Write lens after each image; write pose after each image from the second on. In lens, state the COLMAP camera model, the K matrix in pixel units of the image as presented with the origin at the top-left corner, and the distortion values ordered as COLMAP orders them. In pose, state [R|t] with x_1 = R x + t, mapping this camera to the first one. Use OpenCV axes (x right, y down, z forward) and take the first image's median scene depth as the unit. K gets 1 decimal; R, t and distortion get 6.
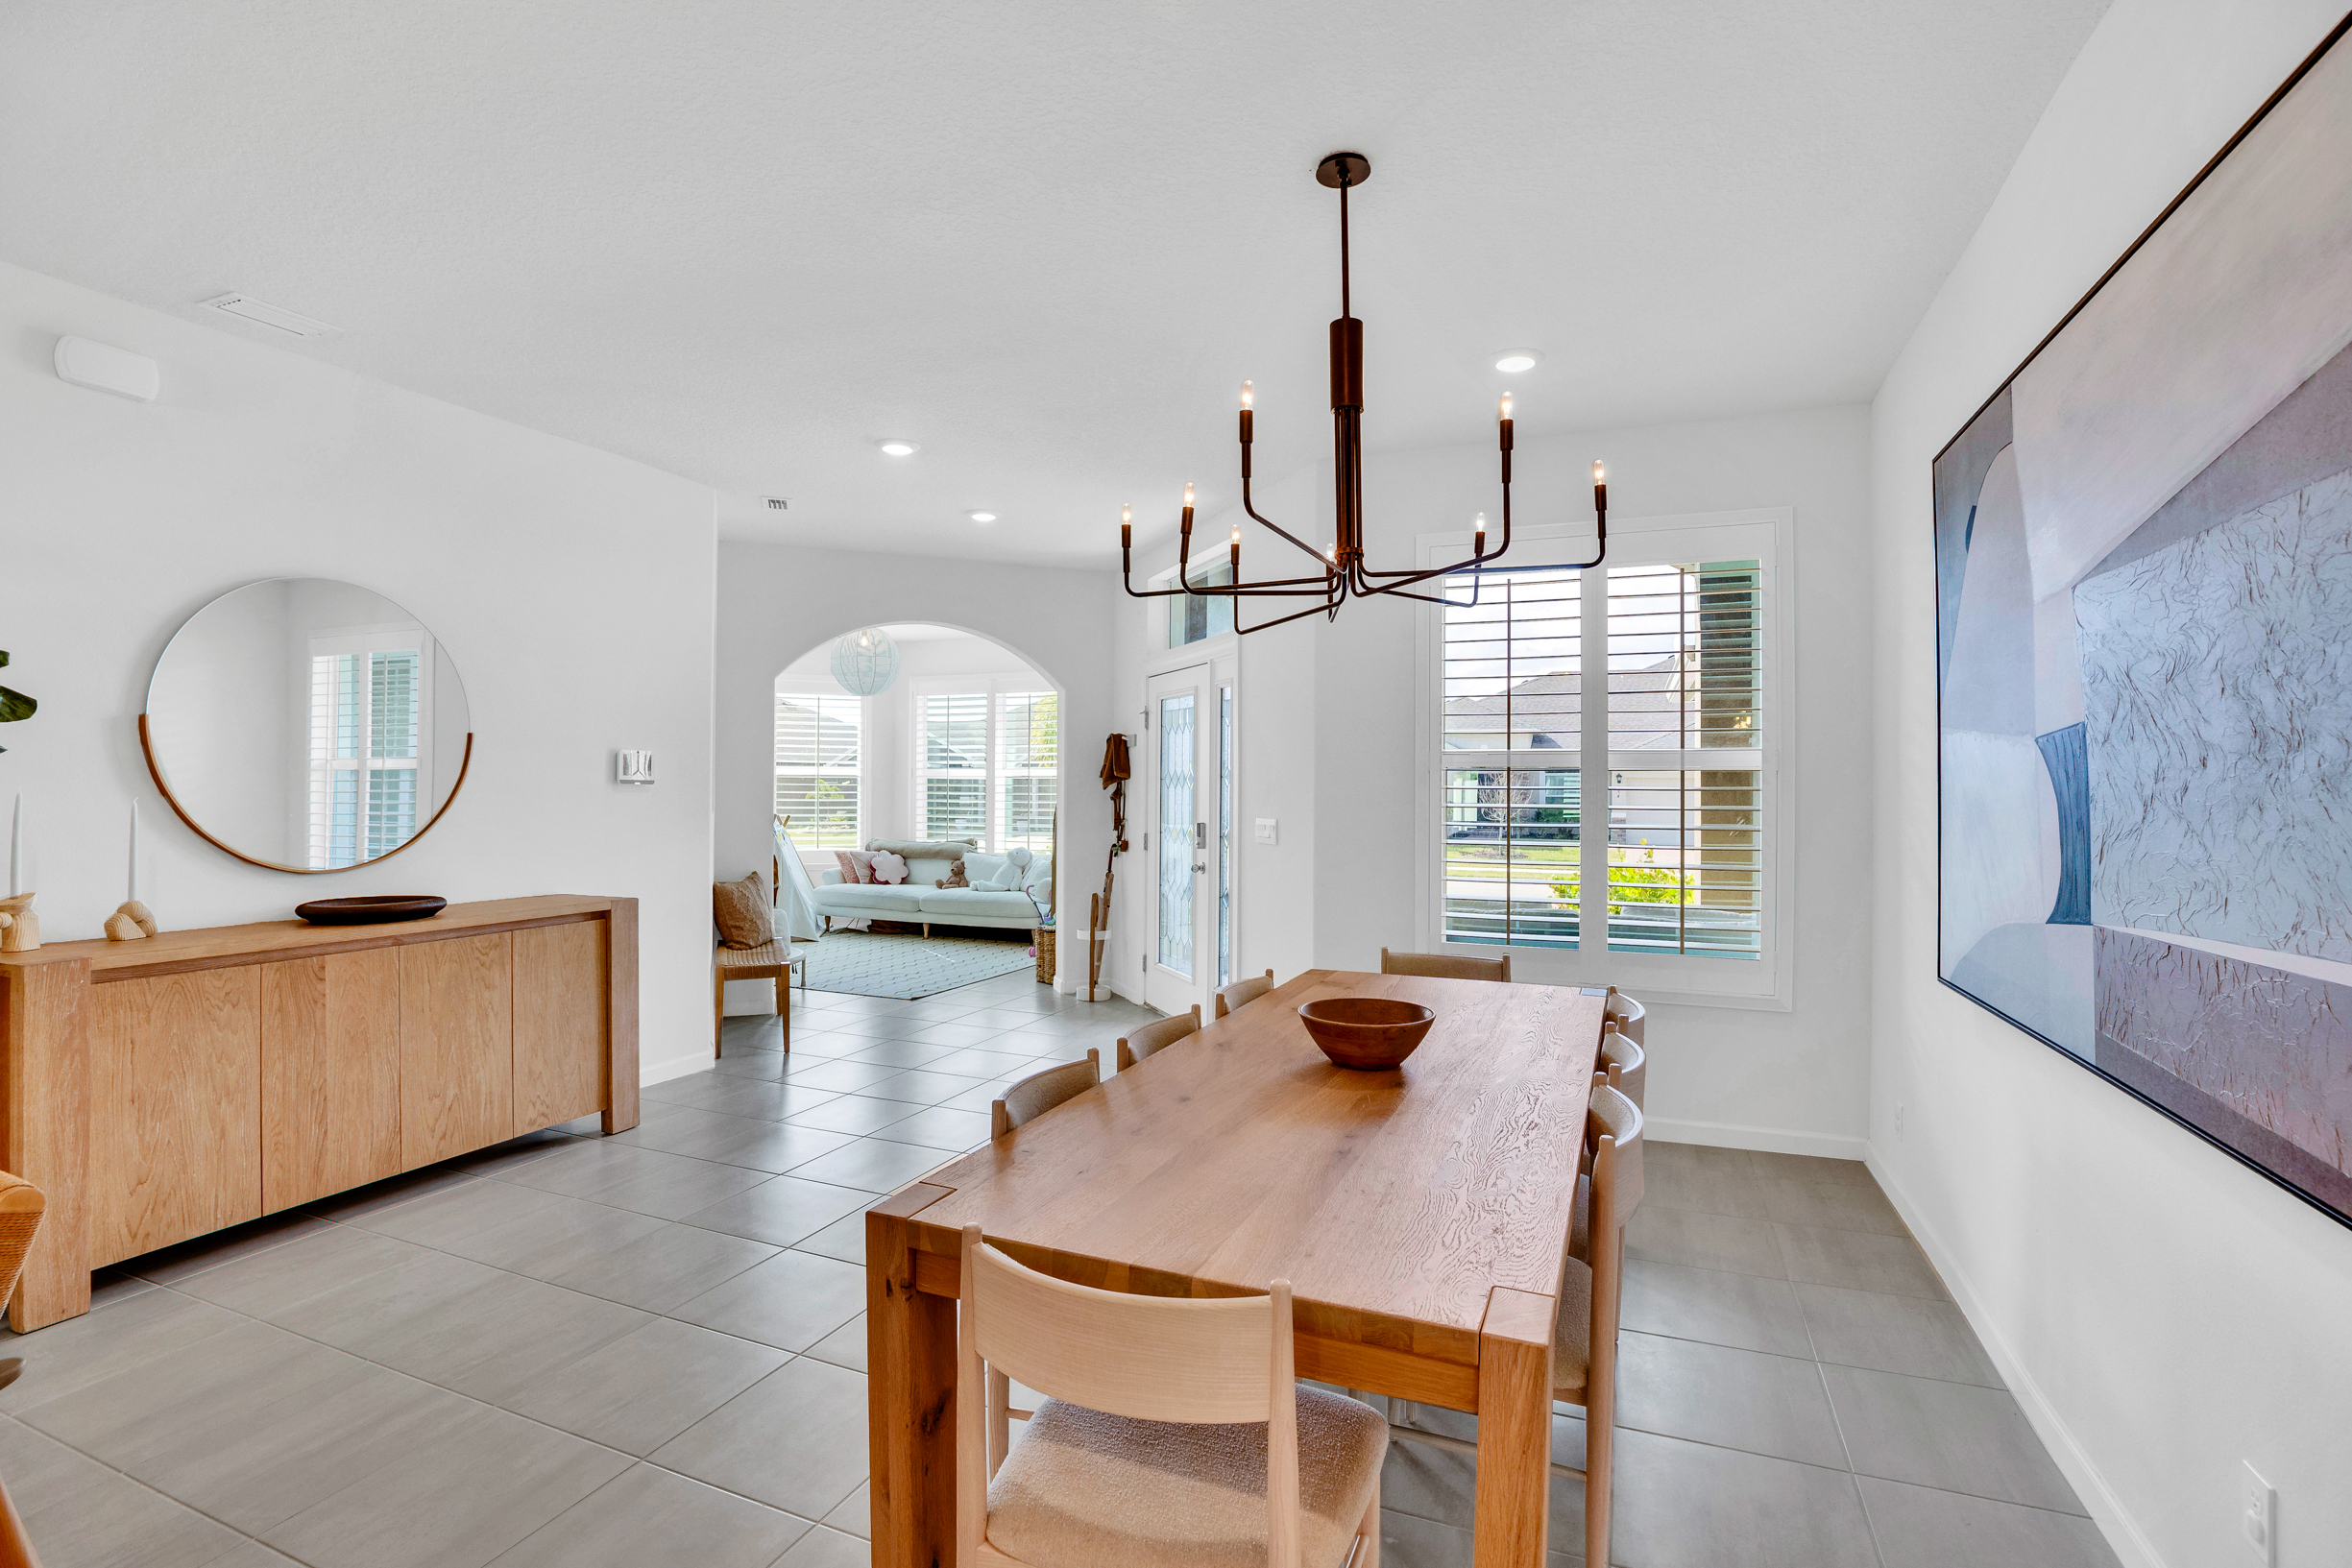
lens RADIAL K [[1081.1, 0, 1183.8], [0, 1081.1, 778.2], [0, 0, 1]] dist [-0.049439, 0.016144]
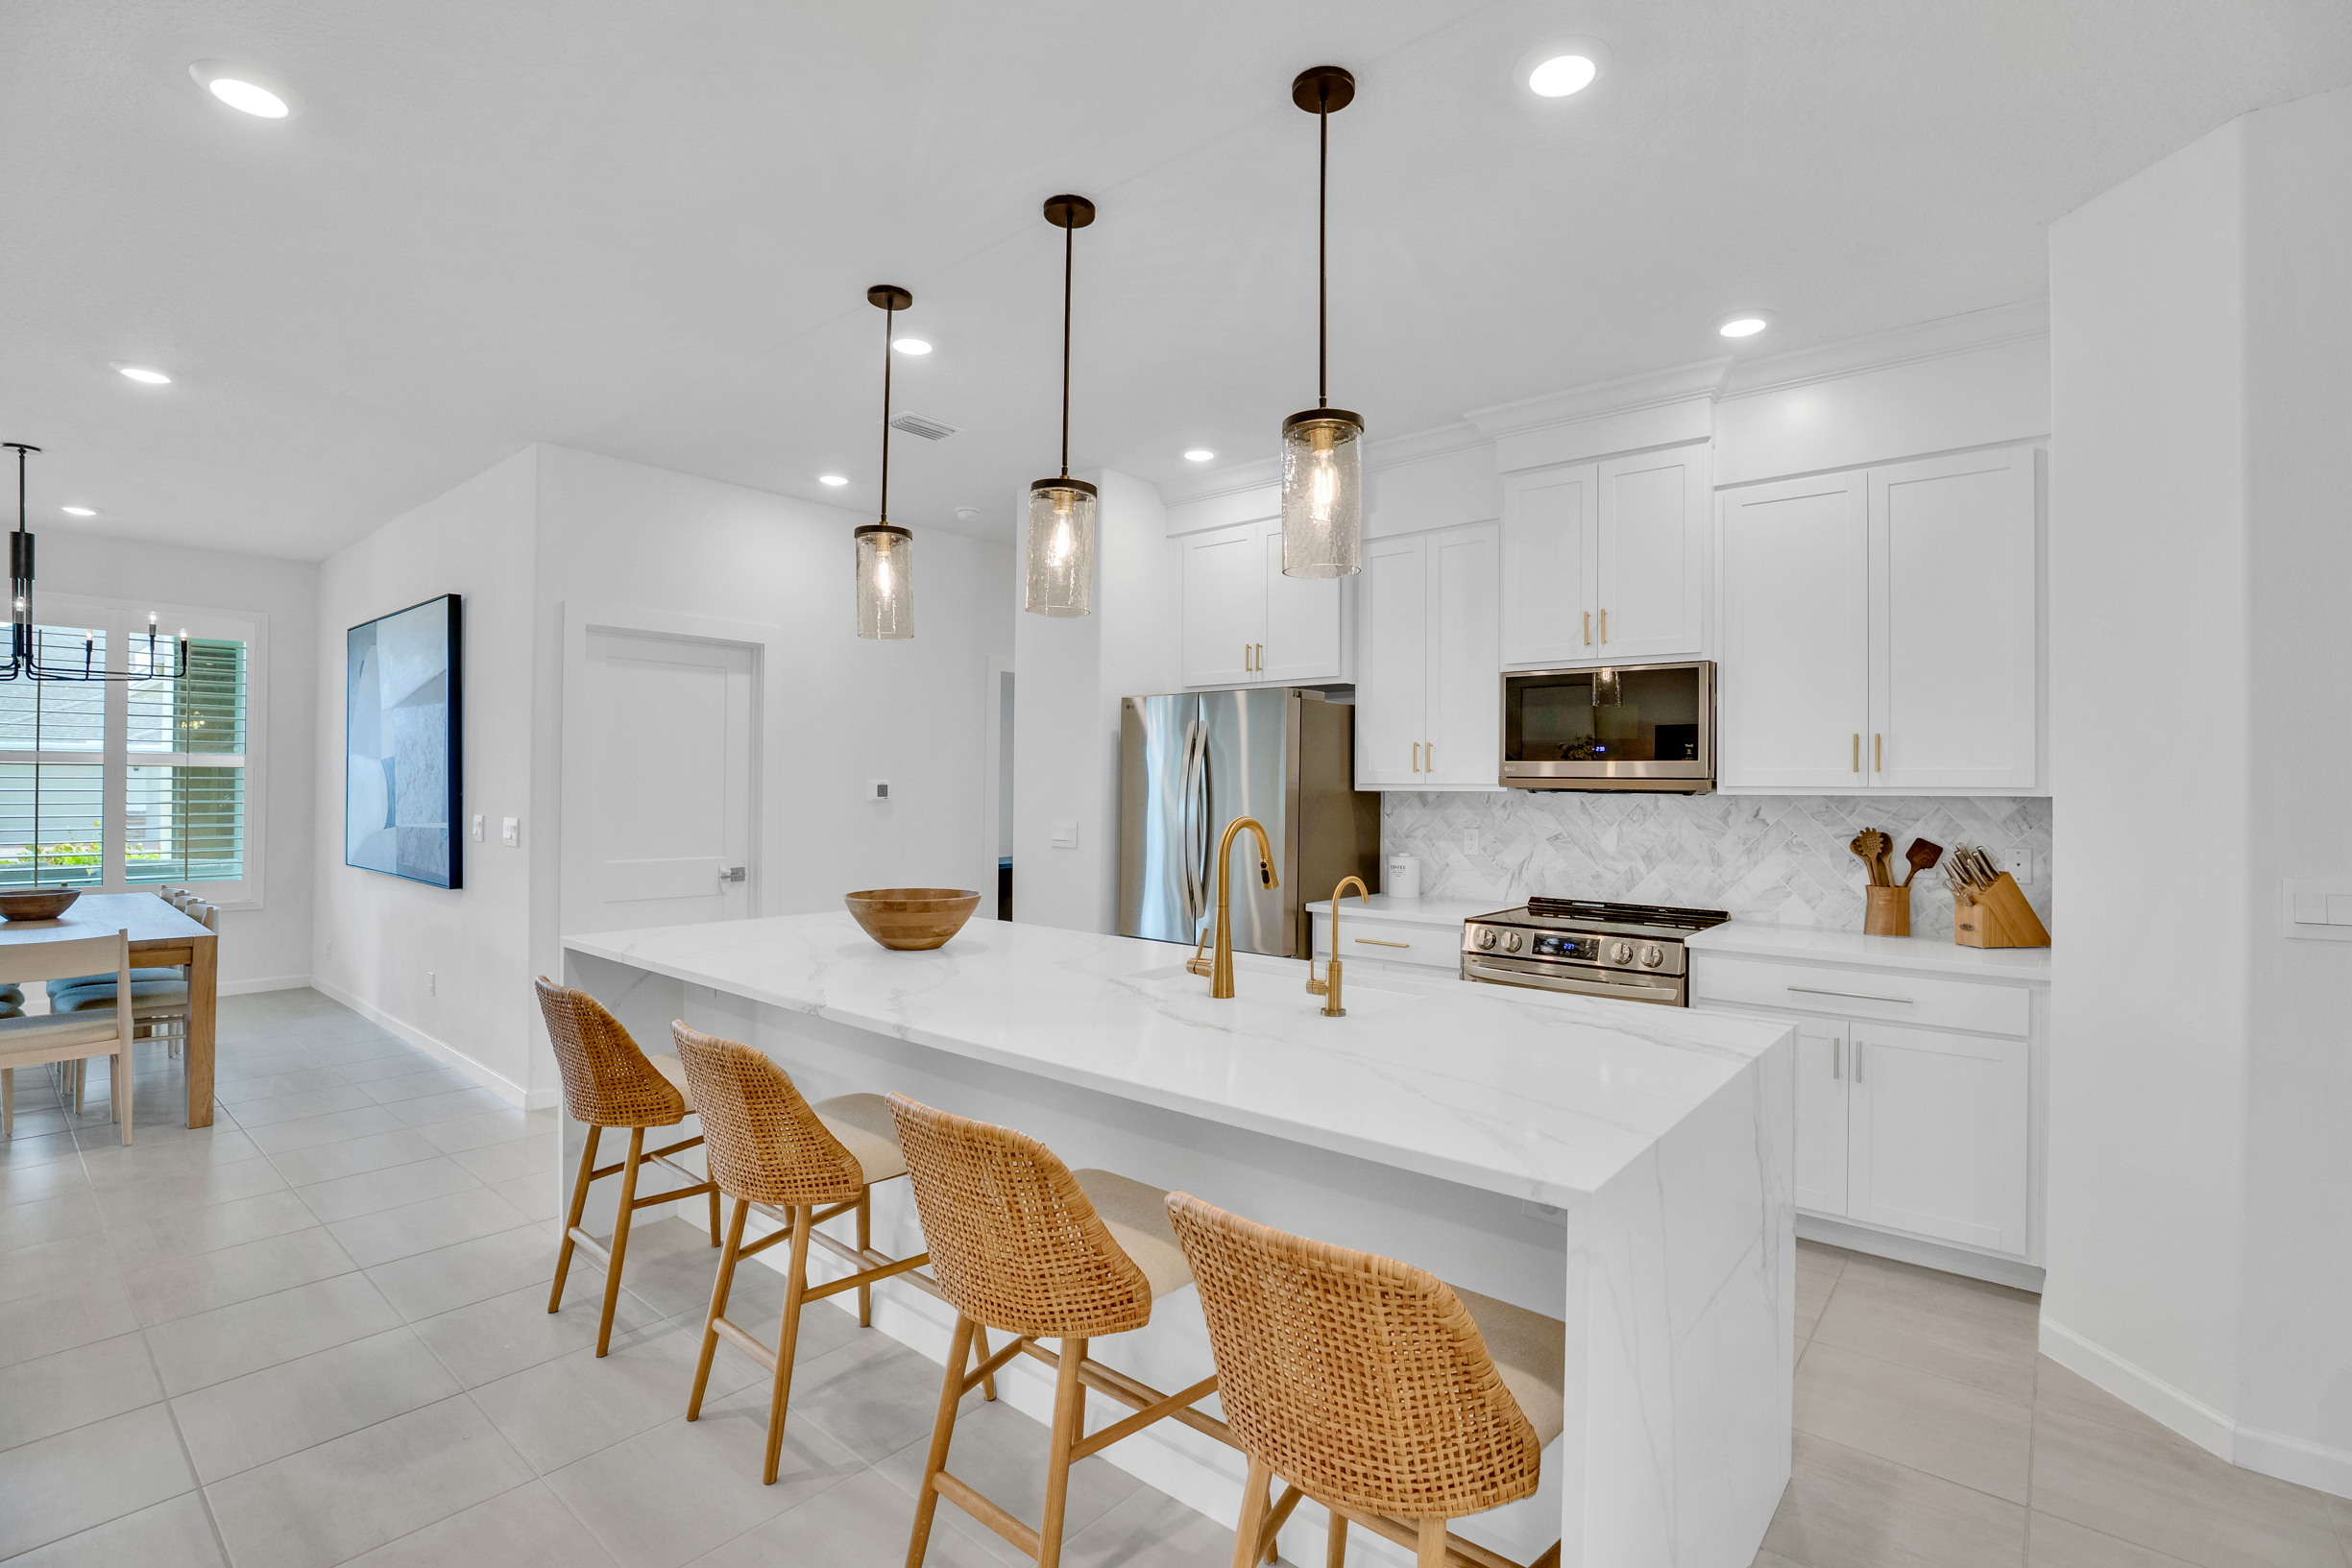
lens RADIAL K [[1081.1, 0, 1183.8], [0, 1081.1, 778.2], [0, 0, 1]] dist [-0.049439, 0.016144]
pose [[0.300464, 0.005025, 0.953780, -0.862150], [-0.014646, 0.999893, -0.000654, -0.017019], [-0.953681, -0.013773, 0.300505, -1.330141]]
